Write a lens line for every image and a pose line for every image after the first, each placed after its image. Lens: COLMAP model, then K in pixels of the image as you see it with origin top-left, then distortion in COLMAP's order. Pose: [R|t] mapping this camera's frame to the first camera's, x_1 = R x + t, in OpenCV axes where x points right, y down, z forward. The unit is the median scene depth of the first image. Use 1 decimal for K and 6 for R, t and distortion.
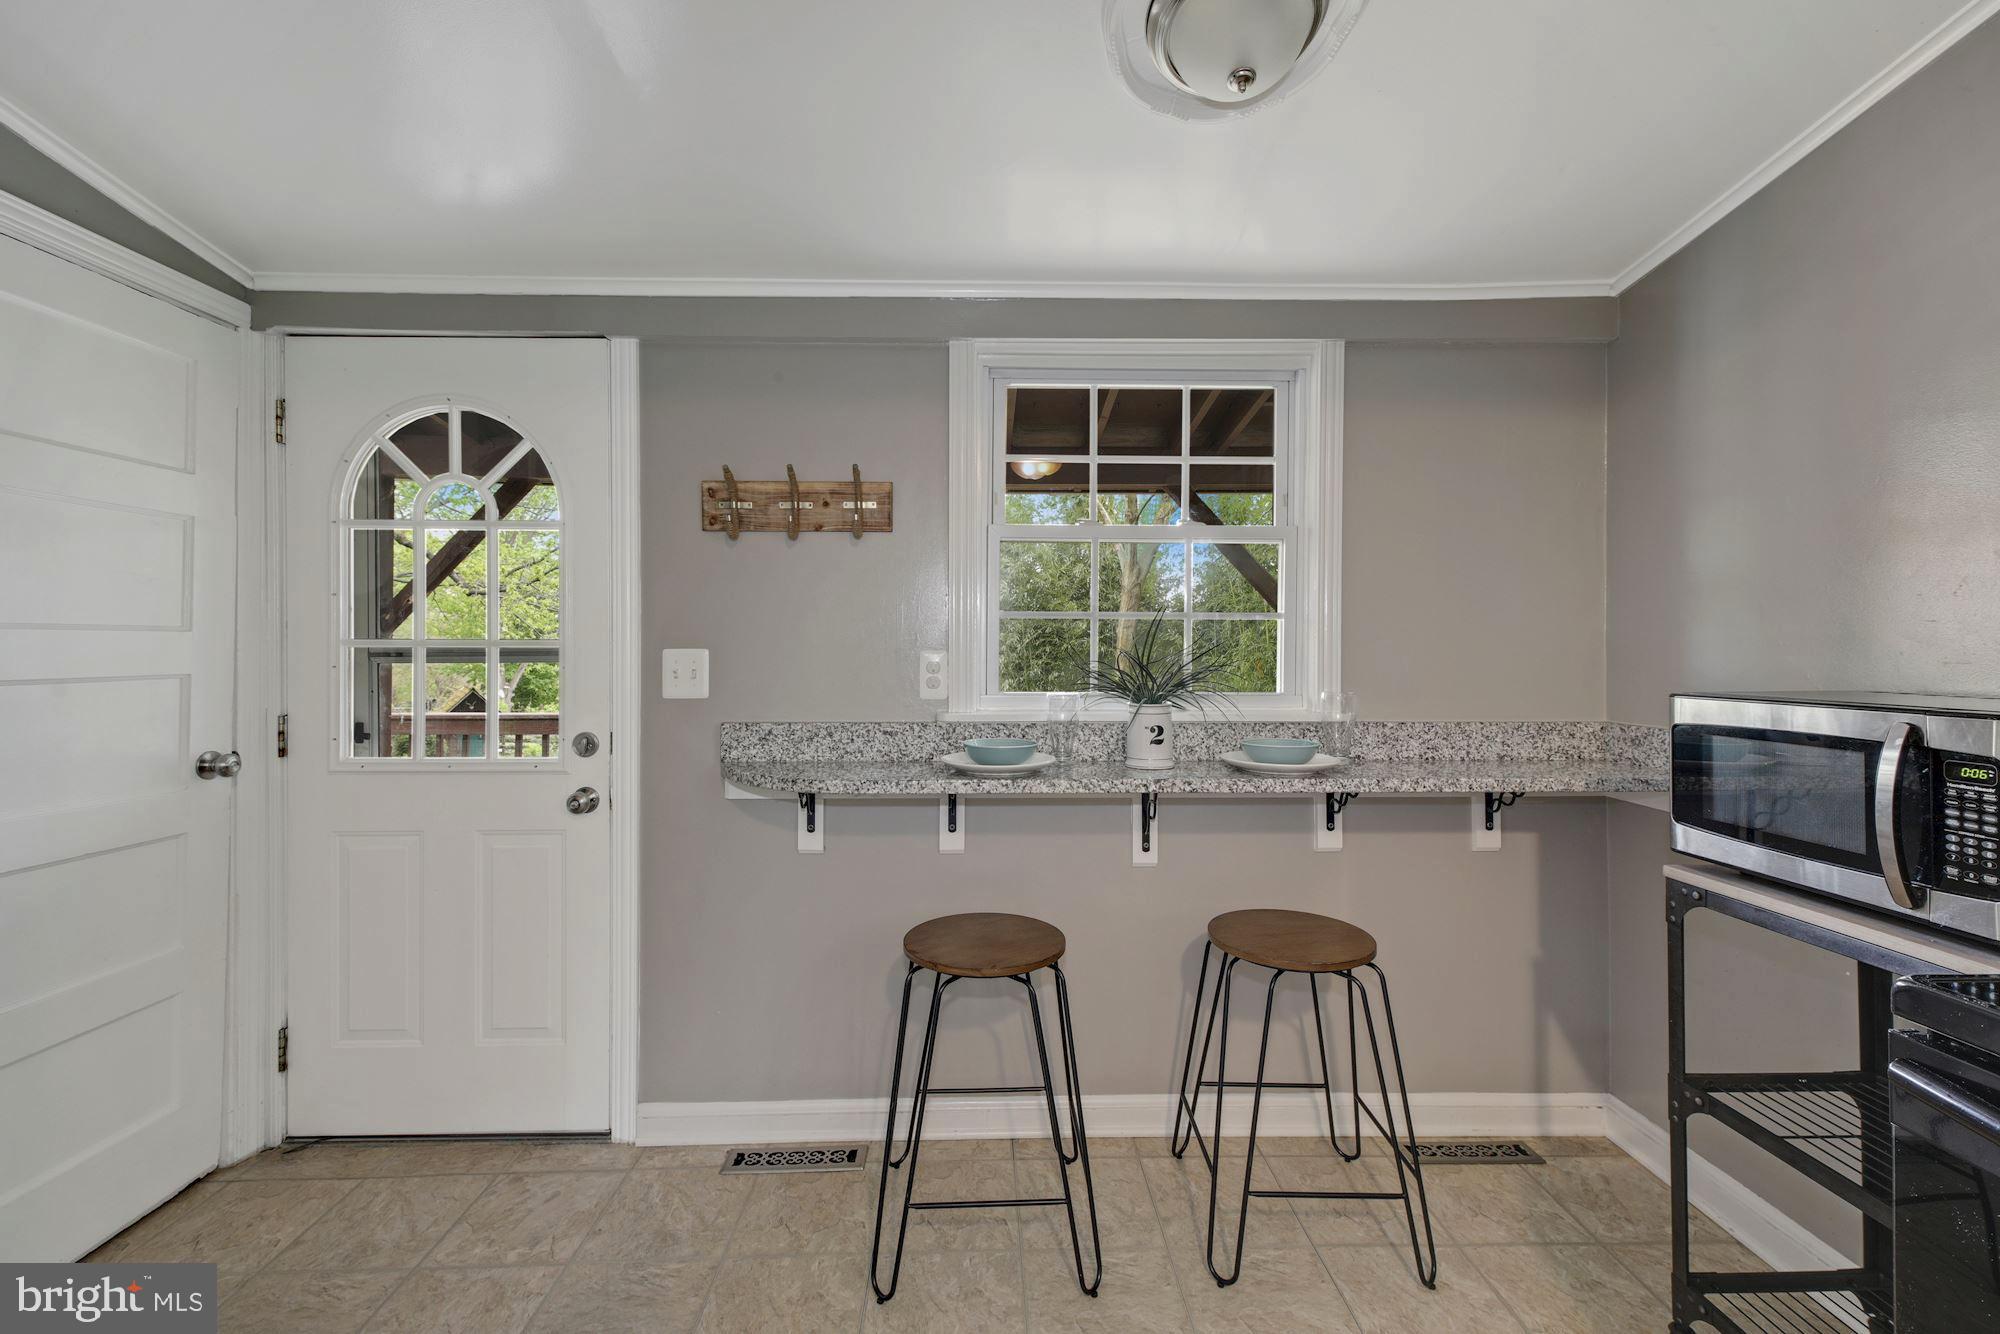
lens RADIAL K [[836.7, 0, 991.9], [0, 836.7, 647.4], [0, 0, 1]] dist [0.007606, -0.001259]
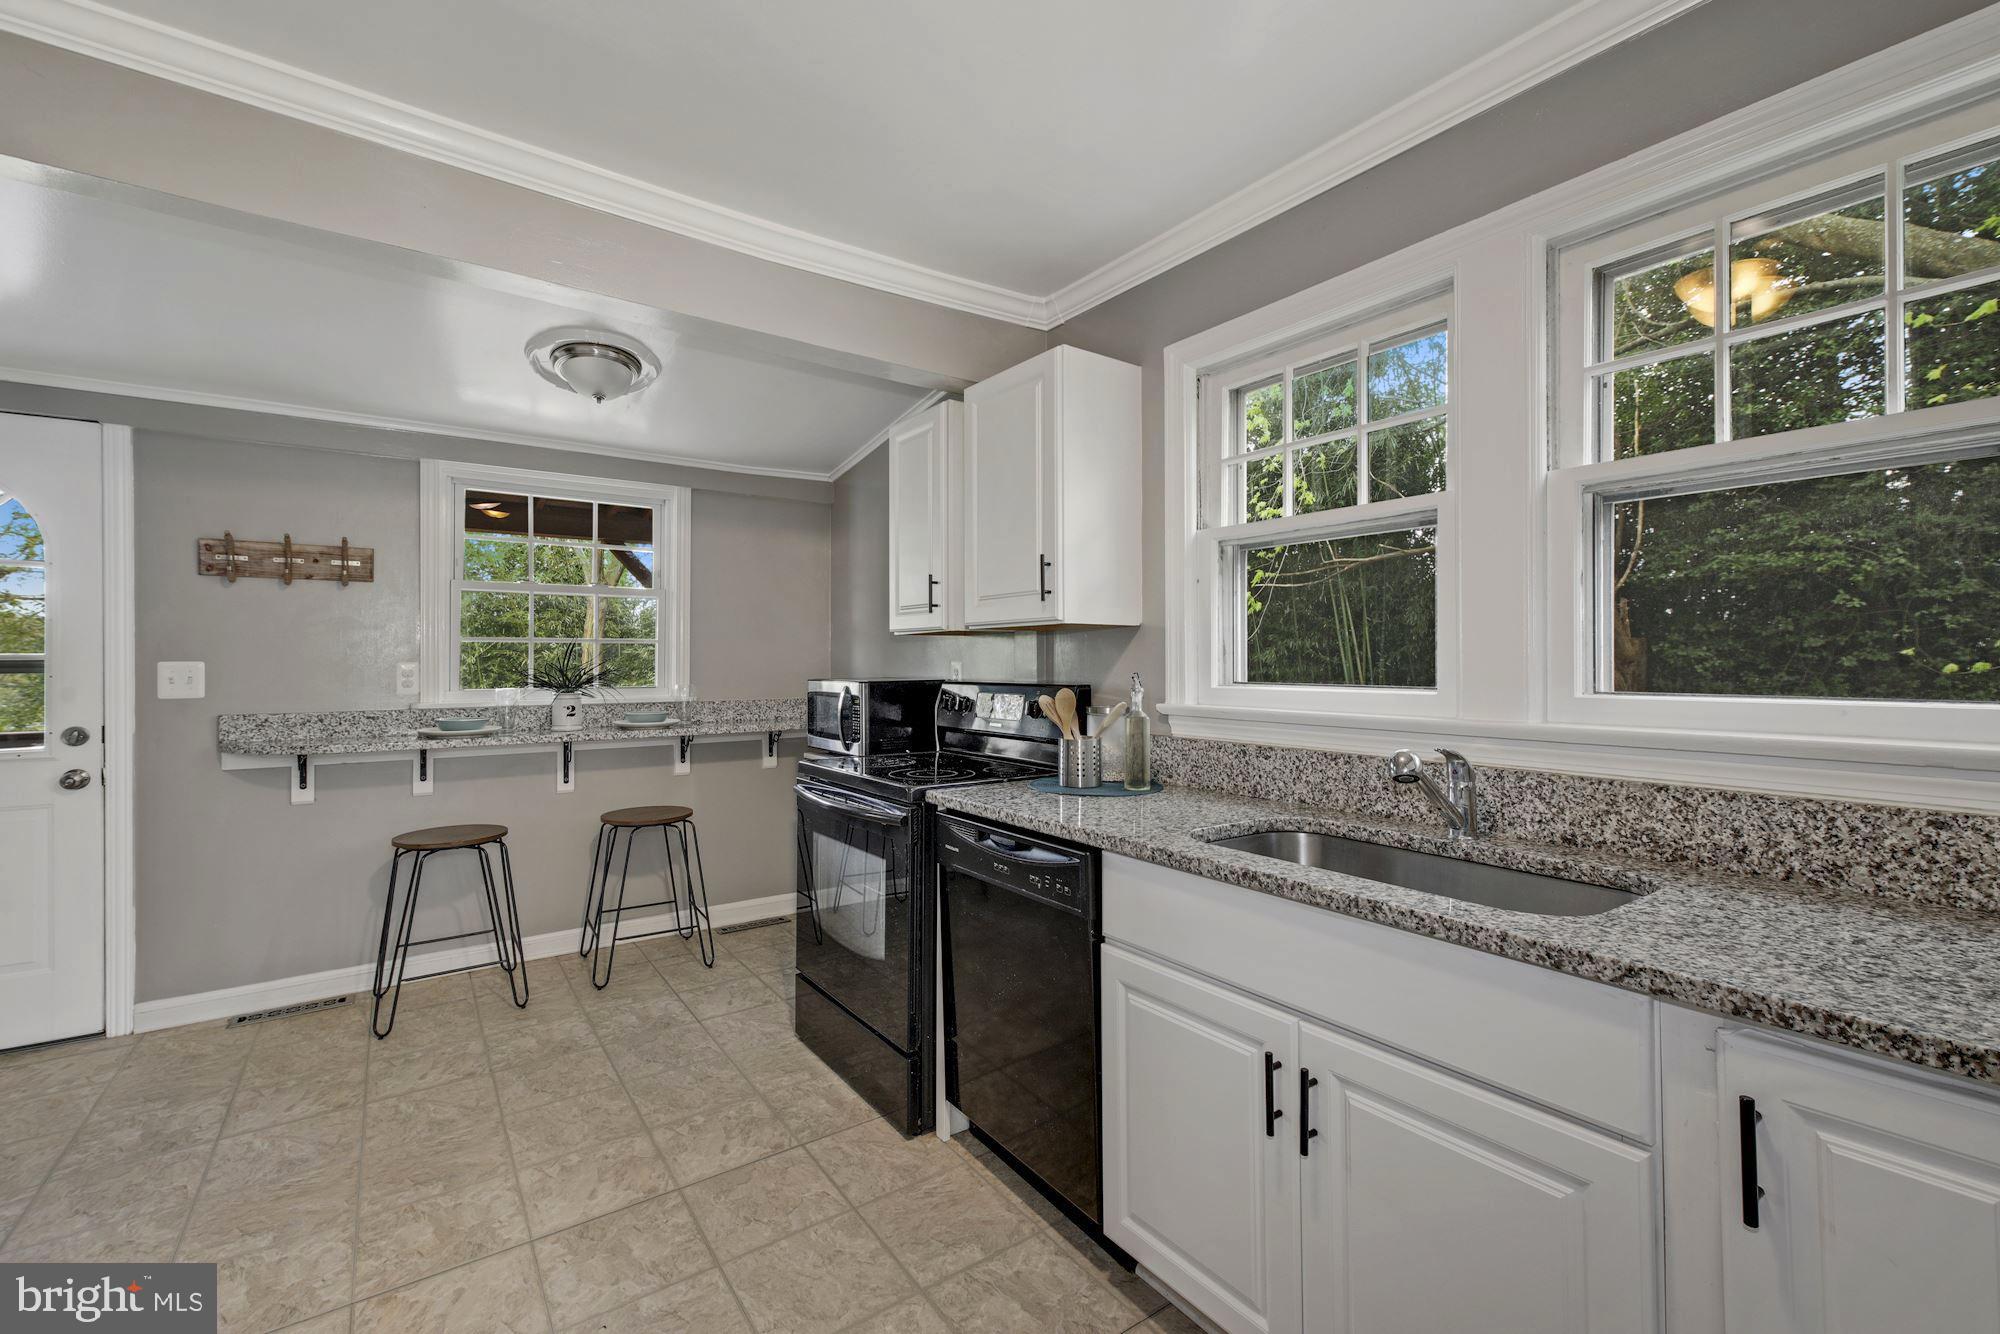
lens RADIAL K [[836.7, 0, 1002.1], [0, 836.7, 657.5], [0, 0, 1]] dist [0.007606, -0.001259]
pose [[0.826186, -0.000620, 0.563397, -0.038186], [0.000863, 1.000000, -0.000165, -0.003754], [-0.563396, 0.000623, 0.826187, -0.872139]]
